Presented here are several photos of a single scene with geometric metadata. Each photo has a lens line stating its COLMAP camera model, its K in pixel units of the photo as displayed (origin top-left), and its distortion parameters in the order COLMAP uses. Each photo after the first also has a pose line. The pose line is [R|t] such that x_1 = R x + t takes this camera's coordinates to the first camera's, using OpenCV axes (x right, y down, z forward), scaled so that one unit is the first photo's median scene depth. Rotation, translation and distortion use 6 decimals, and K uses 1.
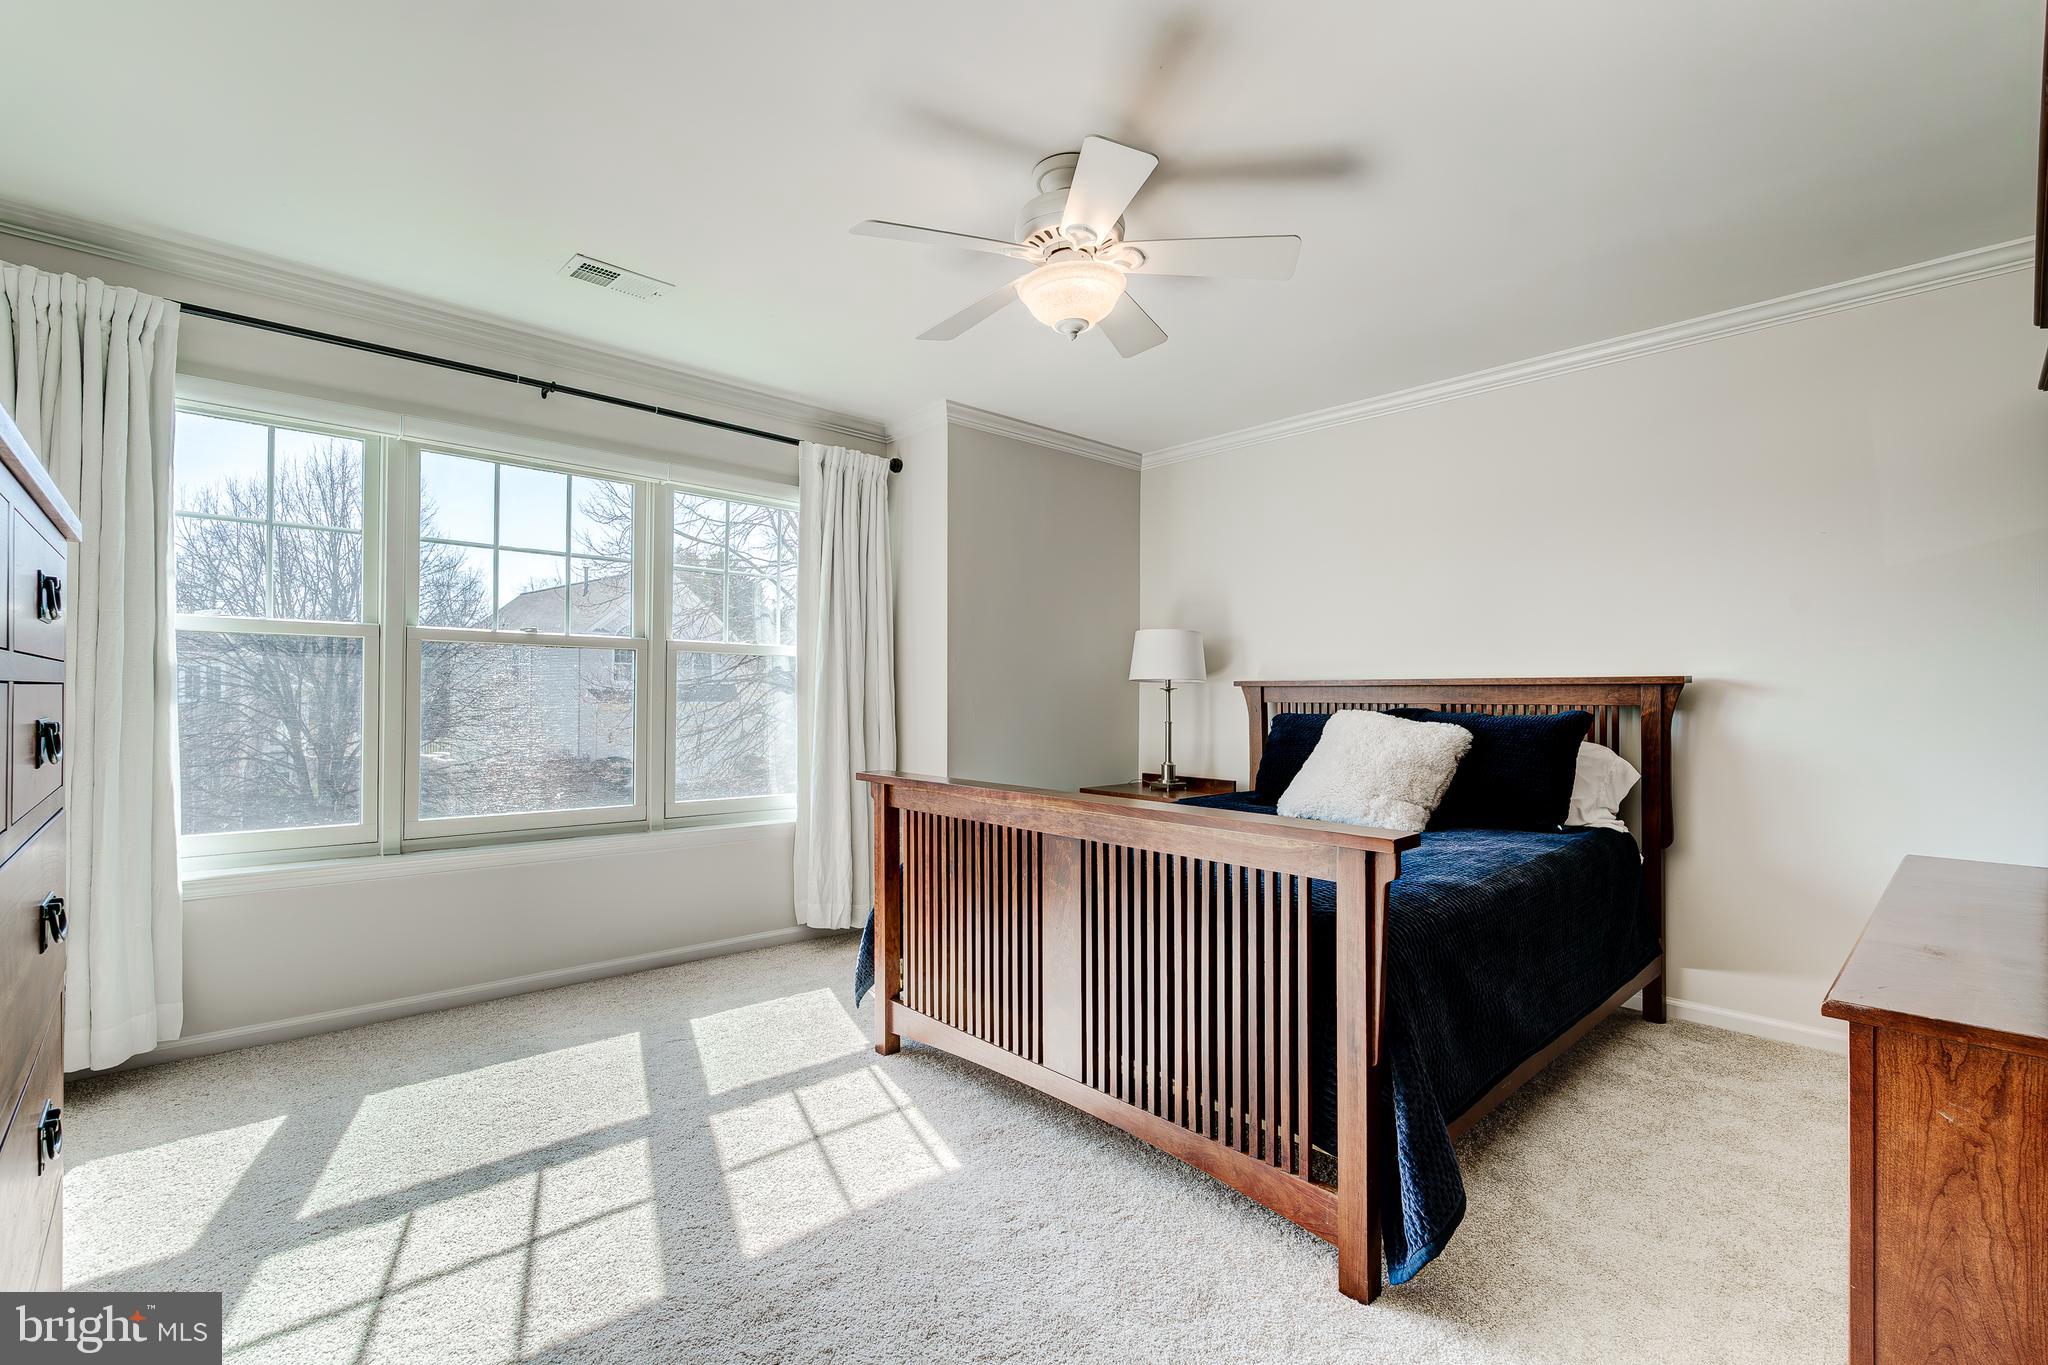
lens RADIAL K [[904.4, 0, 1024.0], [0, 904.4, 682.5], [0, 0, 1]] dist [-0.001162, -0.000048]
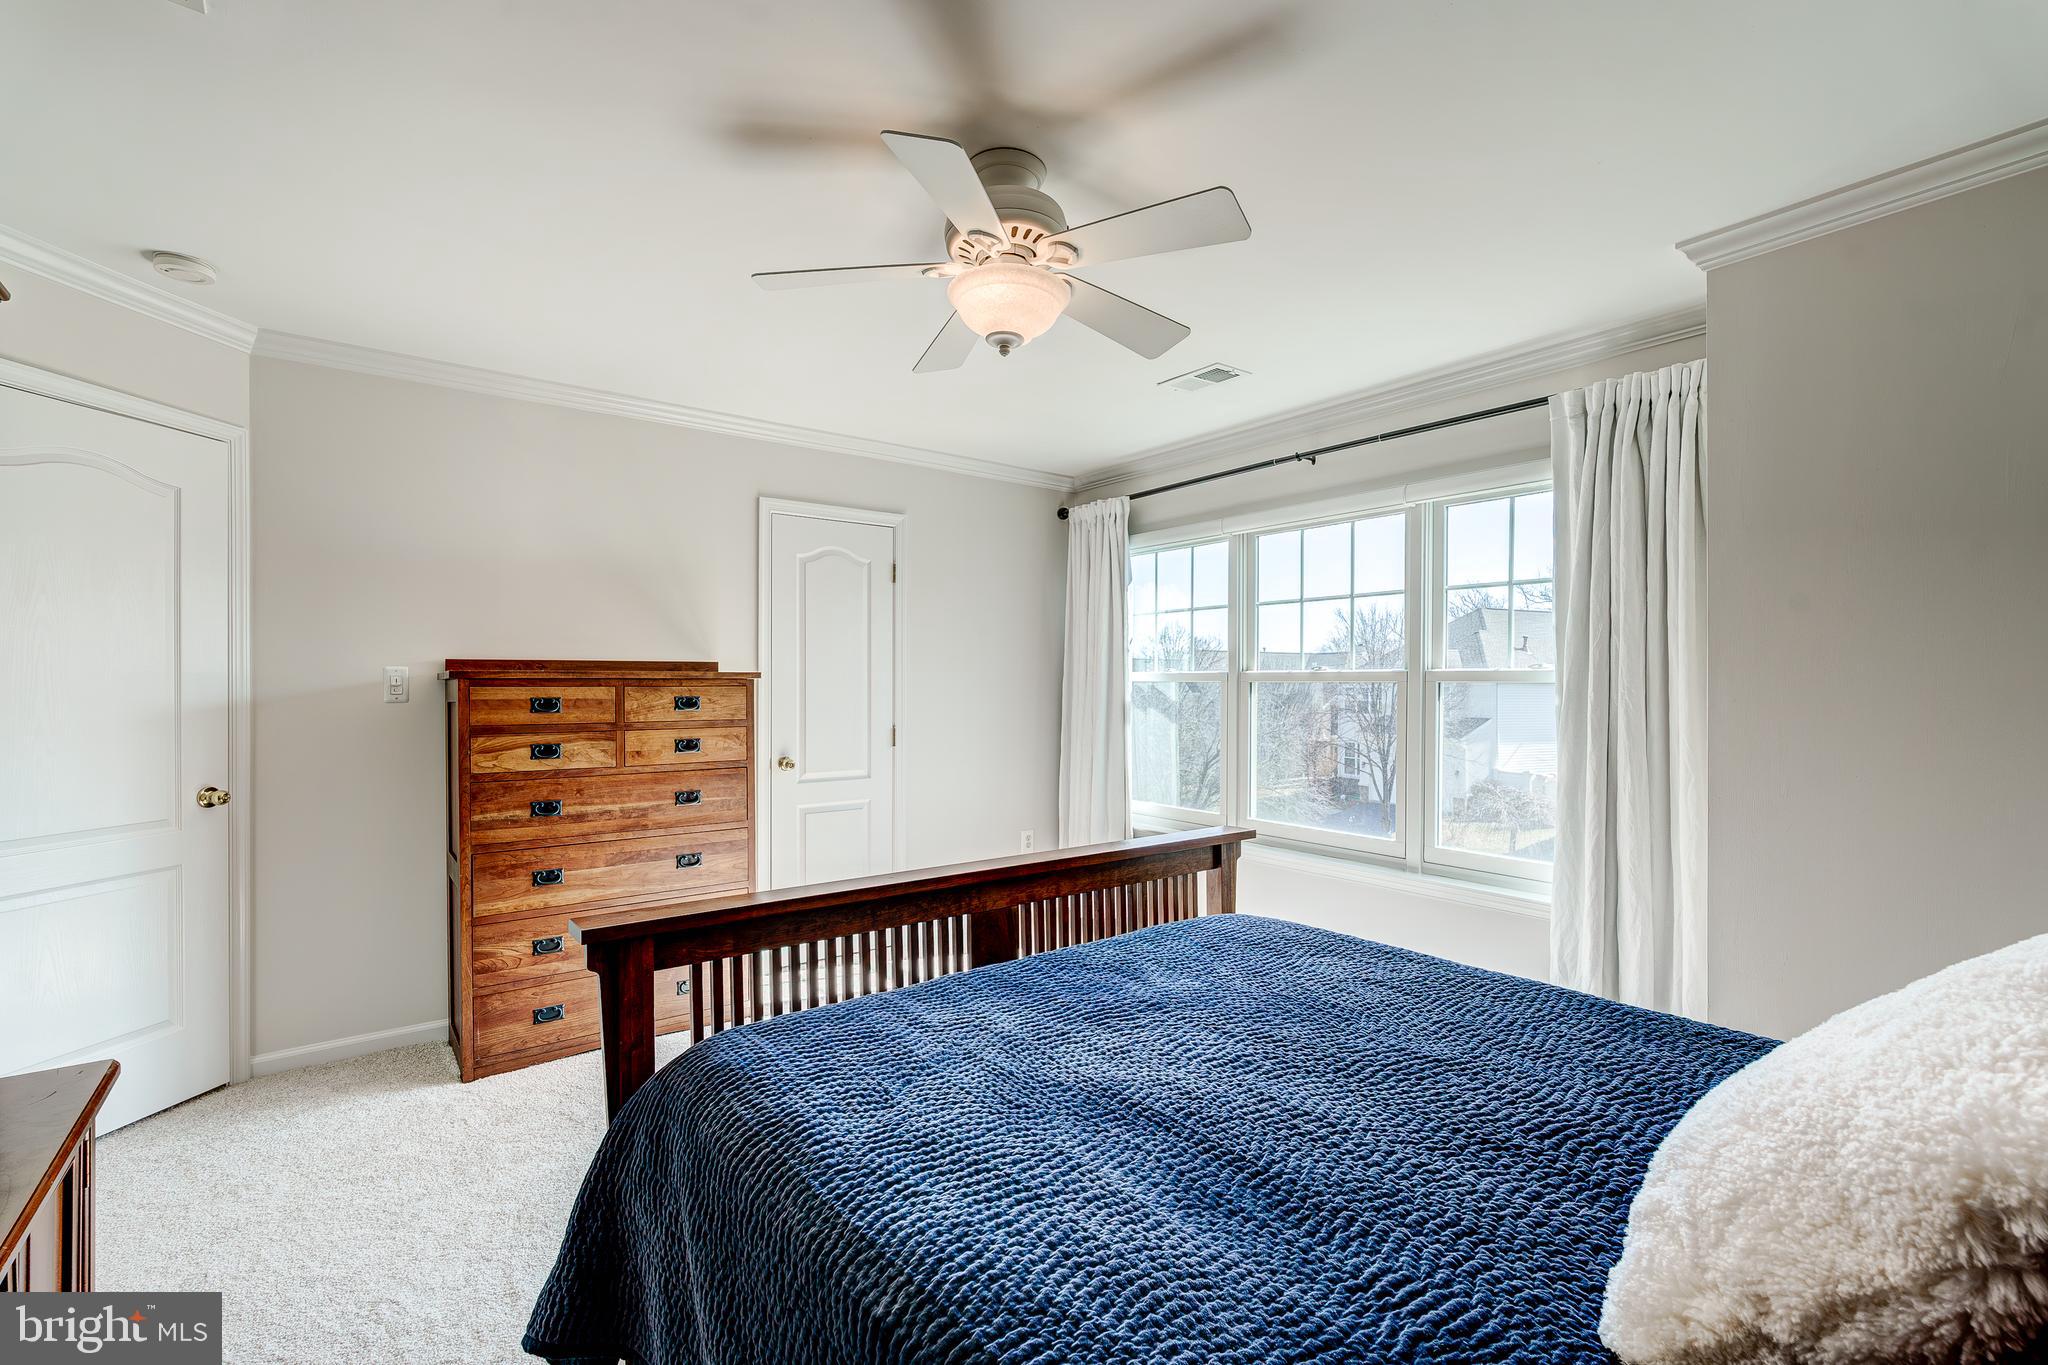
lens RADIAL K [[904.4, 0, 1024.0], [0, 904.4, 682.5], [0, 0, 1]] dist [-0.001162, -0.000048]
pose [[-0.098190, -0.025606, -0.994838, 0.601563], [-0.001276, 0.999671, -0.025604, -0.010479], [0.995167, -0.001245, -0.098190, 0.714936]]
